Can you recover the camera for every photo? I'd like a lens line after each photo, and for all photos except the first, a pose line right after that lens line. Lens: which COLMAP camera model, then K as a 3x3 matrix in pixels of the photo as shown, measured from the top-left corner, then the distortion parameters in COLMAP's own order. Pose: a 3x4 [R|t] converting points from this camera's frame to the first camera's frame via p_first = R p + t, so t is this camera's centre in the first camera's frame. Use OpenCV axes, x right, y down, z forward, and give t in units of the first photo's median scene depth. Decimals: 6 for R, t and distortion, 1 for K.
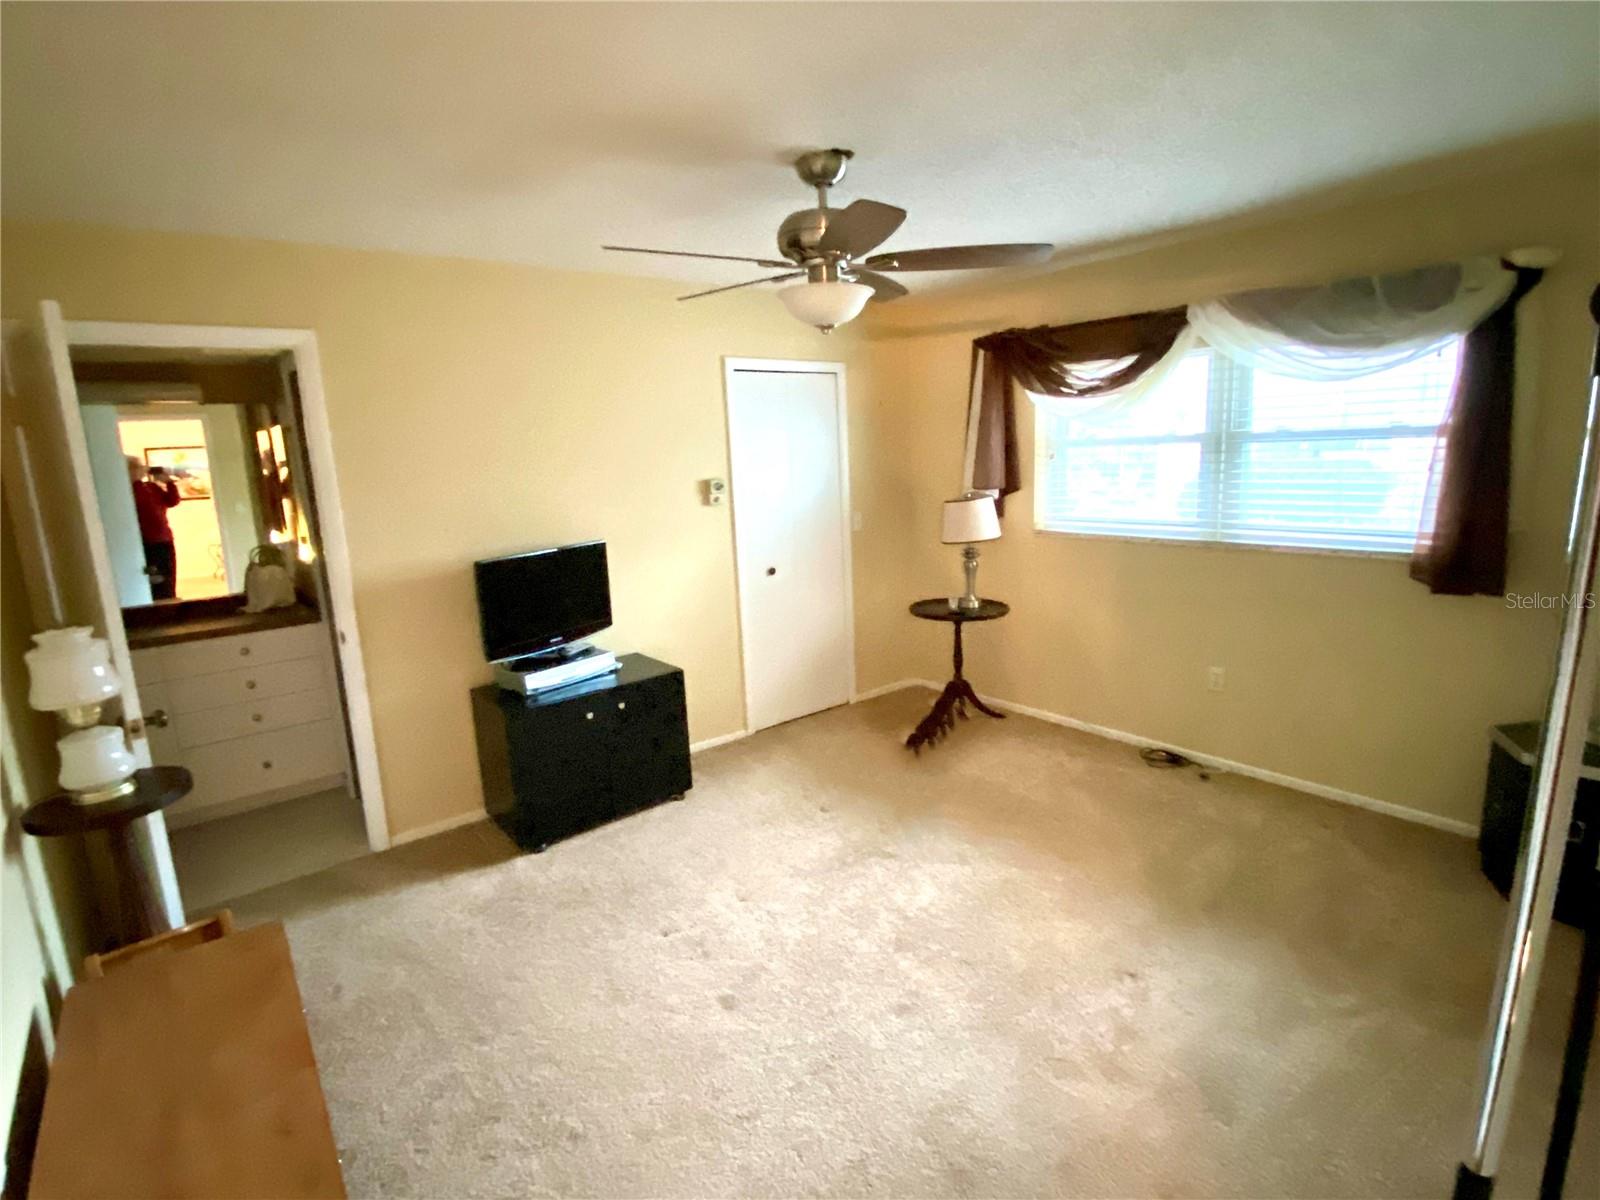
lens RADIAL K [[800.2, 0, 800.0], [0, 800.2, 600.0], [0, 0, 1]] dist [0.000031, -0.000018]
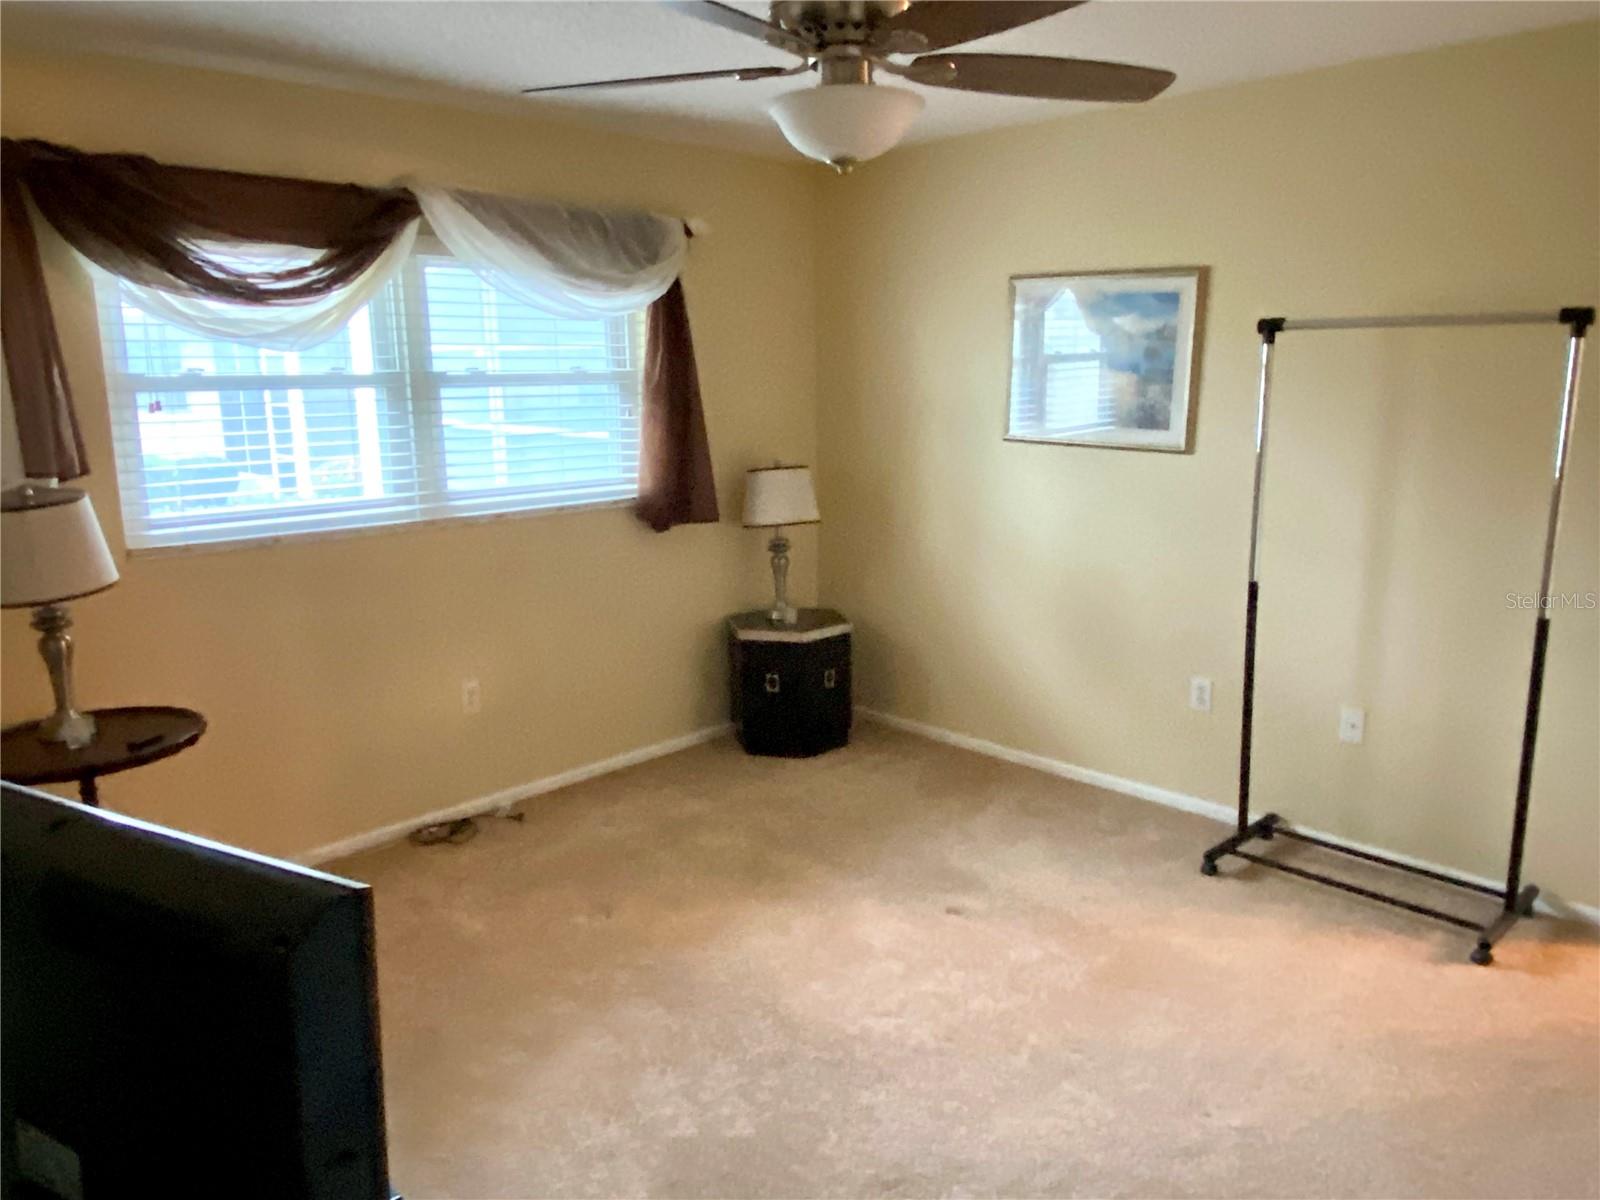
lens RADIAL K [[1141.1, 0, 800.4], [0, 1141.1, 589.1], [0, 0, 1]] dist [0.067535, -0.086950]
pose [[-0.134350, -0.142650, 0.980613, -0.593794], [0.200781, 0.965139, 0.167907, -0.124598], [-0.970380, 0.219447, -0.101025, 0.813985]]
